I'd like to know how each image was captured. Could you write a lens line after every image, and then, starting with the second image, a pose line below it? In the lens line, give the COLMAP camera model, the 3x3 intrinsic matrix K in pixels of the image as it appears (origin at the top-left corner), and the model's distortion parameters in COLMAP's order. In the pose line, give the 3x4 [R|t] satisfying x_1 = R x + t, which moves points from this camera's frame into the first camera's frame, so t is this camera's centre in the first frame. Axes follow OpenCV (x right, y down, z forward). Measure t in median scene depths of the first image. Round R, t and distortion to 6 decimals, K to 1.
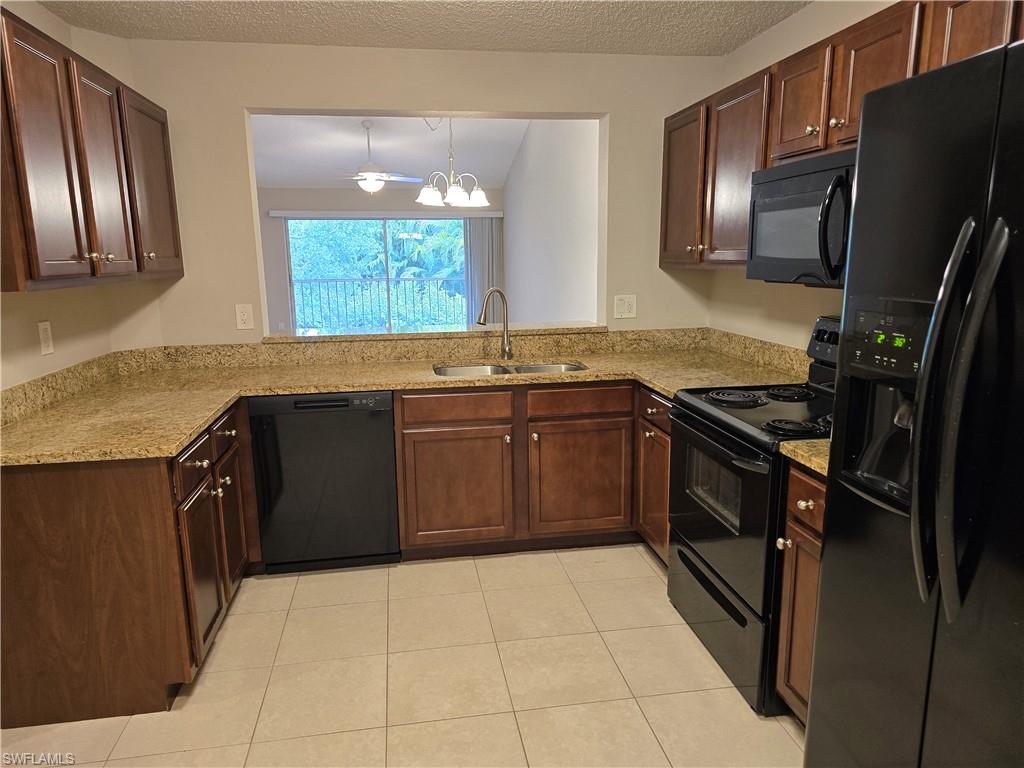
lens RADIAL K [[688.2, 0, 502.3], [0, 688.2, 389.3], [0, 0, 1]] dist [0.053237, -0.052472]
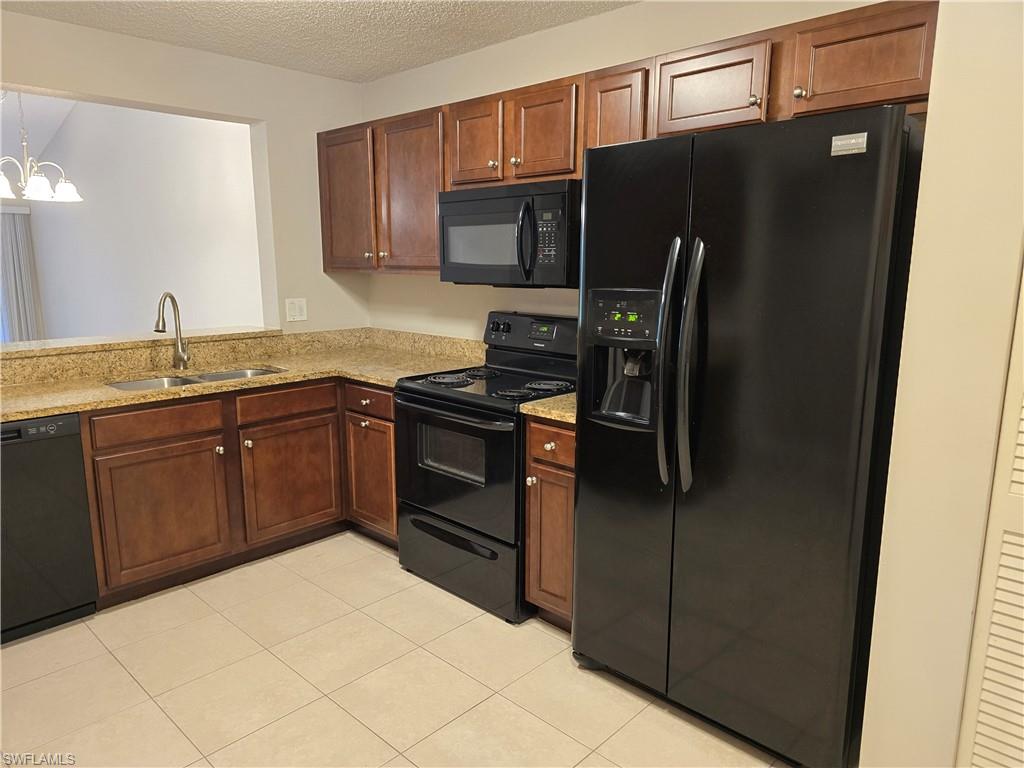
lens RADIAL K [[688.2, 0, 517.6], [0, 688.2, 388.9], [0, 0, 1]] dist [0.053237, -0.052472]
pose [[0.792061, -0.098430, 0.602454, -0.241170], [0.106555, 0.994056, 0.022321, 0.011200], [-0.601070, 0.046515, 0.797842, -0.017135]]
